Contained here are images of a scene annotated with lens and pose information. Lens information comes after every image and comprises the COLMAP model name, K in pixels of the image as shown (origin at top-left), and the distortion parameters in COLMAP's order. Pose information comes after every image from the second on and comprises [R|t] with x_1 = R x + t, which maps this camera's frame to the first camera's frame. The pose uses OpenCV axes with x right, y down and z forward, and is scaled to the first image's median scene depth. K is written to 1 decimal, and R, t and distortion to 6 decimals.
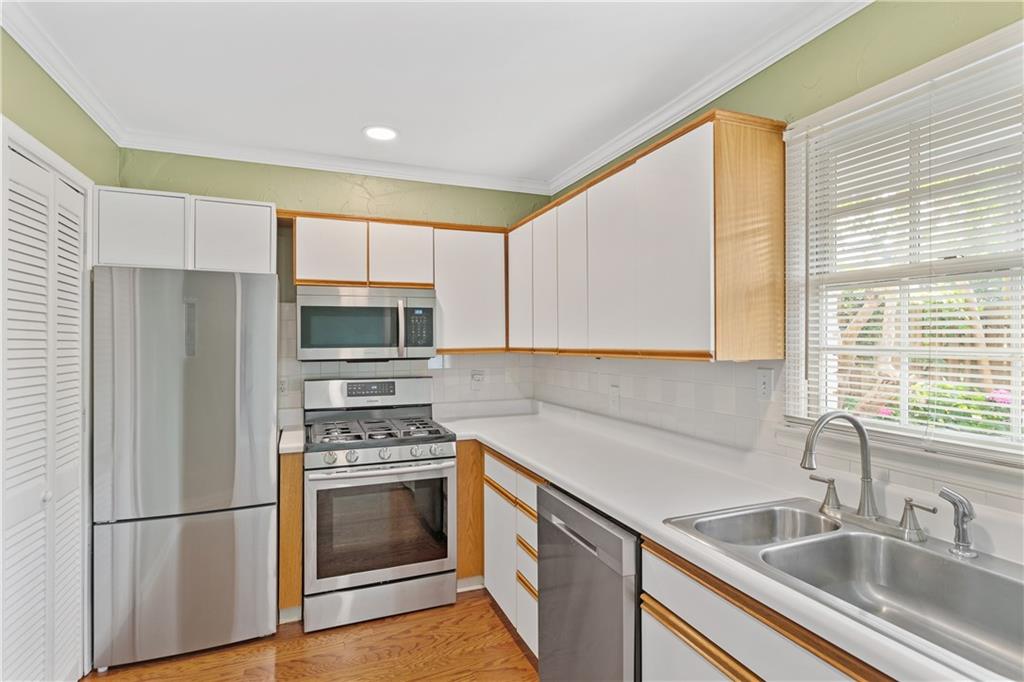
lens RADIAL K [[520.4, 0, 516.1], [0, 520.4, 337.8], [0, 0, 1]] dist [0.005191, -0.005682]
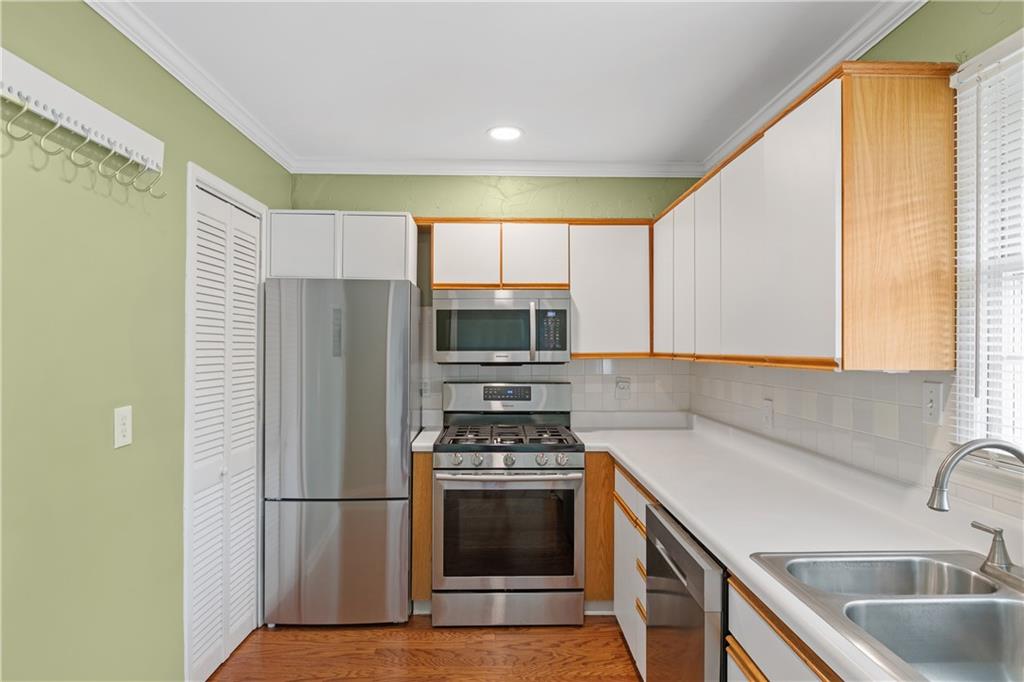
lens RADIAL K [[580.7, 0, 516.0], [0, 580.7, 340.9], [0, 0, 1]] dist [-0.008567, 0.001784]
pose [[0.936809, 0.003280, -0.349826, 0.154508], [-0.003651, 0.999993, -0.000401, 0.000165], [0.349822, 0.001653, 0.936815, -0.020084]]
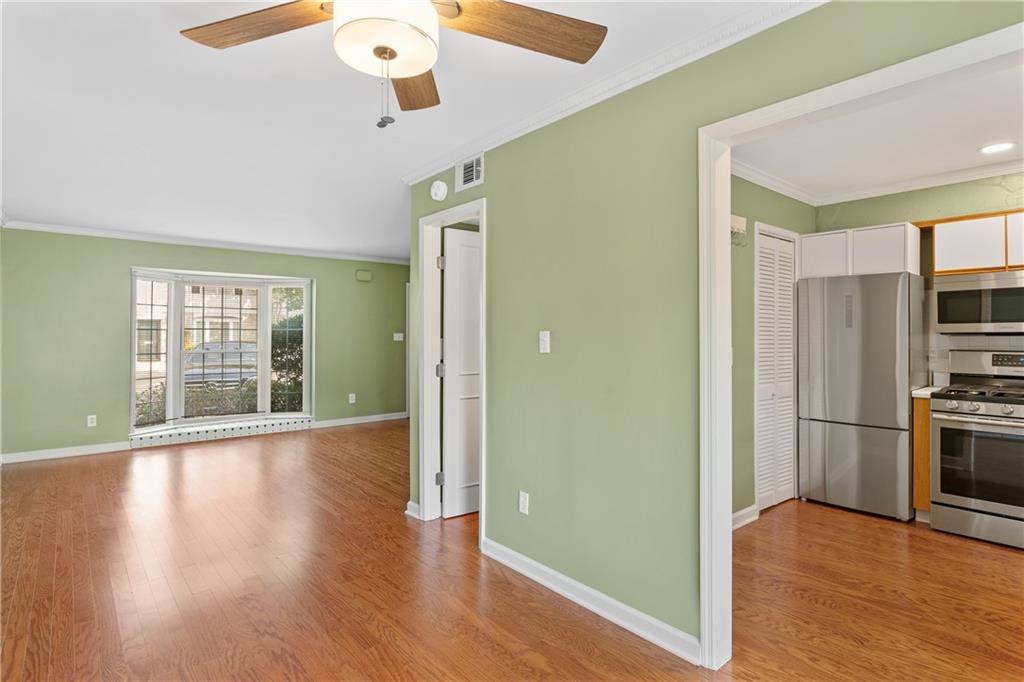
lens RADIAL K [[533.1, 0, 513.6], [0, 533.1, 331.2], [0, 0, 1]] dist [0.005580, -0.001390]
pose [[0.311918, -0.007094, -0.950083, 0.621380], [0.002002, 0.999975, -0.006809, 0.053089], [0.950107, 0.000221, 0.311924, -0.512069]]
